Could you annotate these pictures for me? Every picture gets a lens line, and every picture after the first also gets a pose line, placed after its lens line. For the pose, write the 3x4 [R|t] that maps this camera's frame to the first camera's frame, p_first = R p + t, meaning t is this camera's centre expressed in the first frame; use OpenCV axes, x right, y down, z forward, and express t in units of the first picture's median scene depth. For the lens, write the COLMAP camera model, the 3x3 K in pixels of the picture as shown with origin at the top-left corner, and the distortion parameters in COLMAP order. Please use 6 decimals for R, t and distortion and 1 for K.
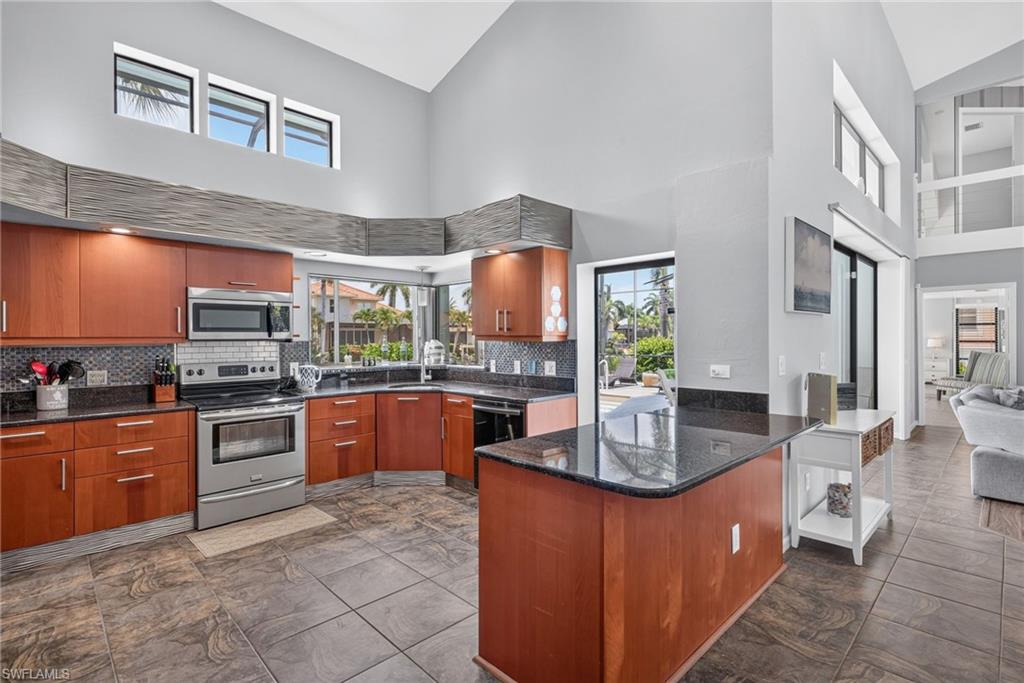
lens RADIAL K [[483.2, 0, 510.9], [0, 483.2, 339.7], [0, 0, 1]] dist [0.004270, 0.000082]
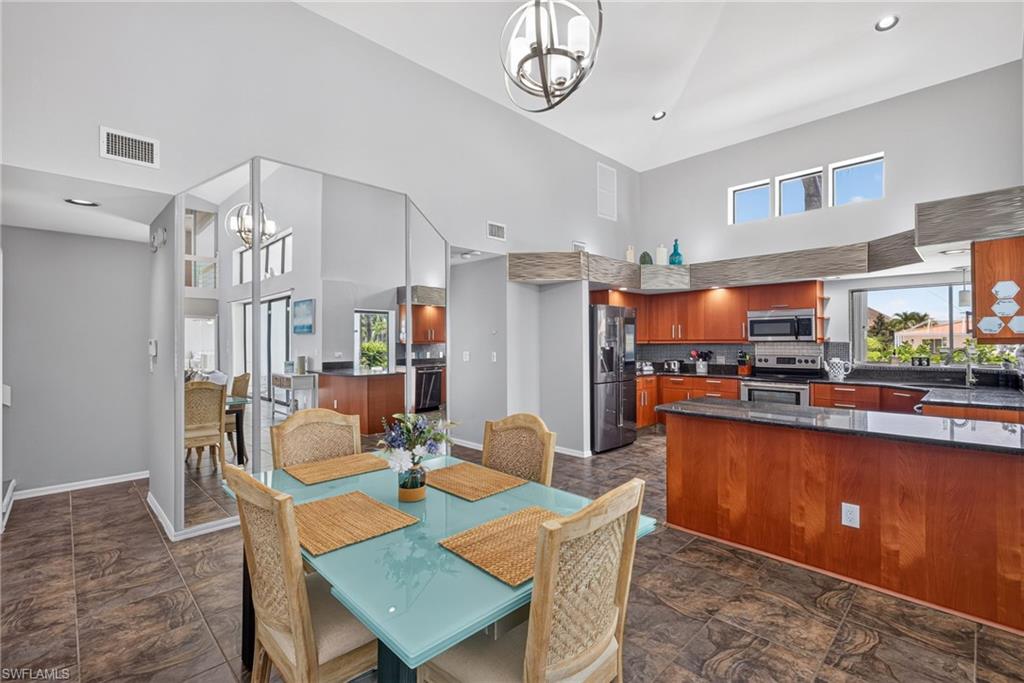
lens RADIAL K [[453.4, 0, 508.0], [0, 453.4, 339.7], [0, 0, 1]] dist [0.002695, 0.000365]
pose [[-0.007531, -0.001836, -0.999970, 0.947680], [-0.000194, 0.999998, -0.001834, -0.001999], [0.999972, 0.000180, -0.007532, 0.115793]]
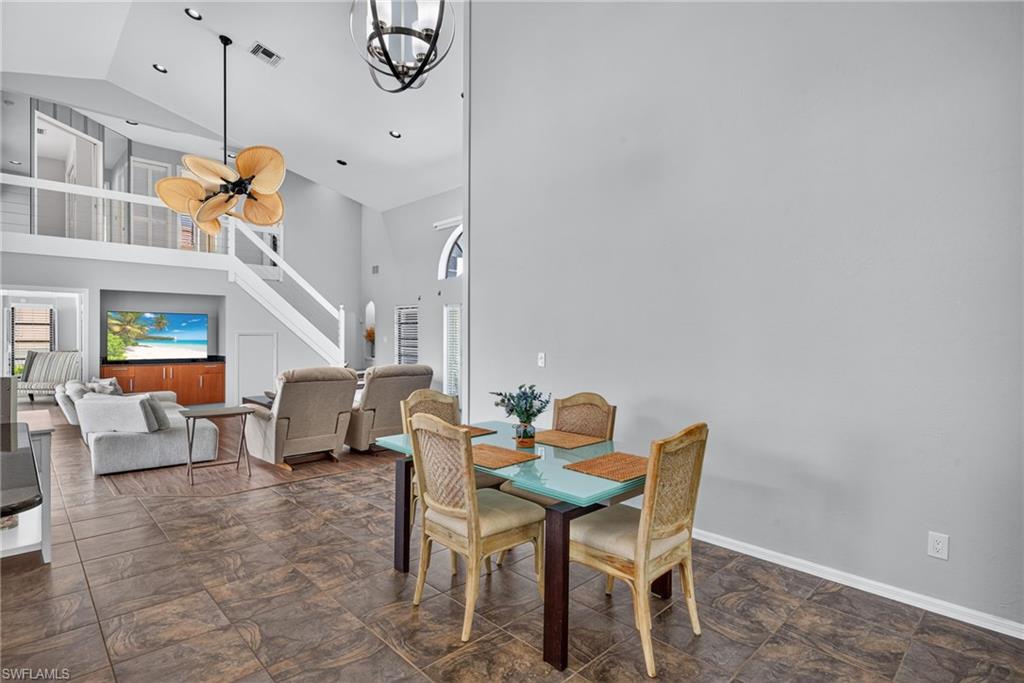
lens RADIAL K [[508.0, 0, 512.0], [0, 508.0, 341.5], [0, 0, 1]] dist [0.000305, 0.000007]
pose [[-0.008212, -0.005315, 0.999952, -0.267942], [-0.000499, 0.999986, 0.005311, -0.004496], [-0.999966, -0.000456, -0.008214, 0.029314]]
